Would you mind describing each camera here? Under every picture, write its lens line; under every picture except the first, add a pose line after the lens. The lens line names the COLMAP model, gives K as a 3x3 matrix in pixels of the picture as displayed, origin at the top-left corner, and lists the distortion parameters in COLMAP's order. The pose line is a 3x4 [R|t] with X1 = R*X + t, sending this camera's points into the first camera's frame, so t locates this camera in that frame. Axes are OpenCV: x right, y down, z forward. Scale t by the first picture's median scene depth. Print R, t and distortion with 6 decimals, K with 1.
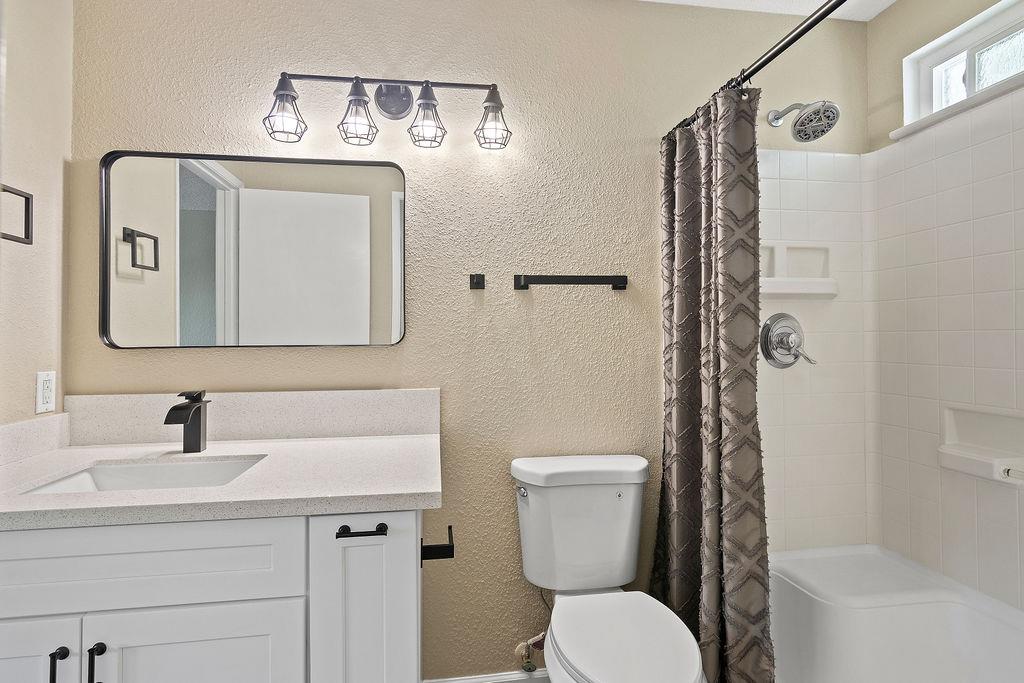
lens RADIAL K [[524.7, 0, 513.1], [0, 524.7, 333.1], [0, 0, 1]] dist [0.001859, -0.000508]
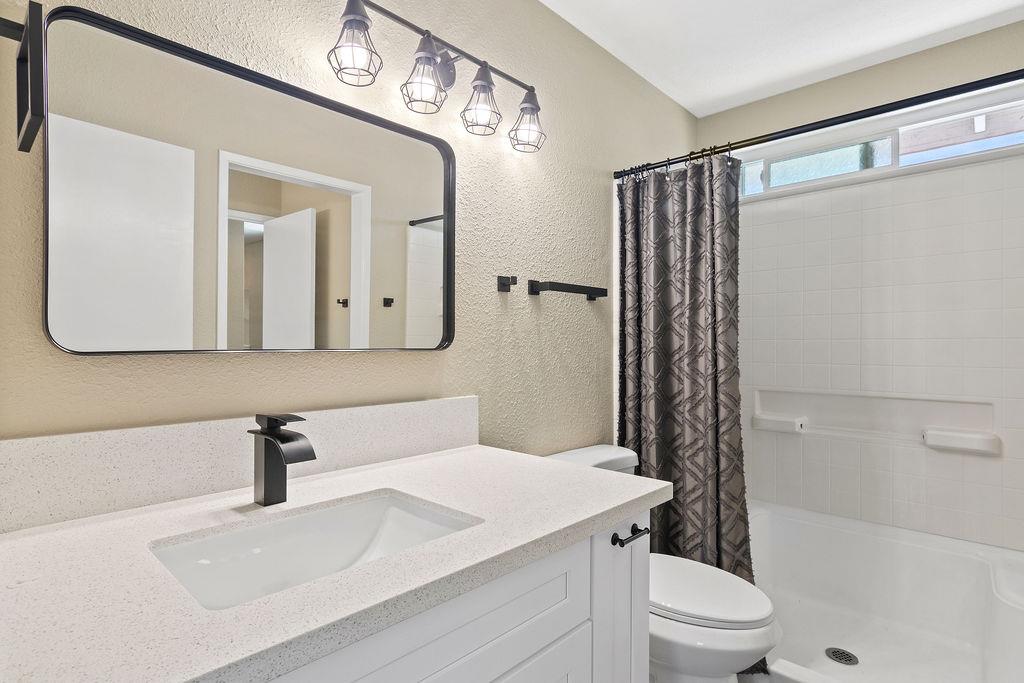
lens RADIAL K [[524.7, 0, 512.4], [0, 524.7, 350.5], [0, 0, 1]] dist [0.001859, -0.000508]
pose [[0.787949, -0.000915, 0.615739, -0.684987], [-0.010878, 0.999822, 0.015406, 0.010869], [-0.615644, -0.018837, 0.787799, 0.232564]]
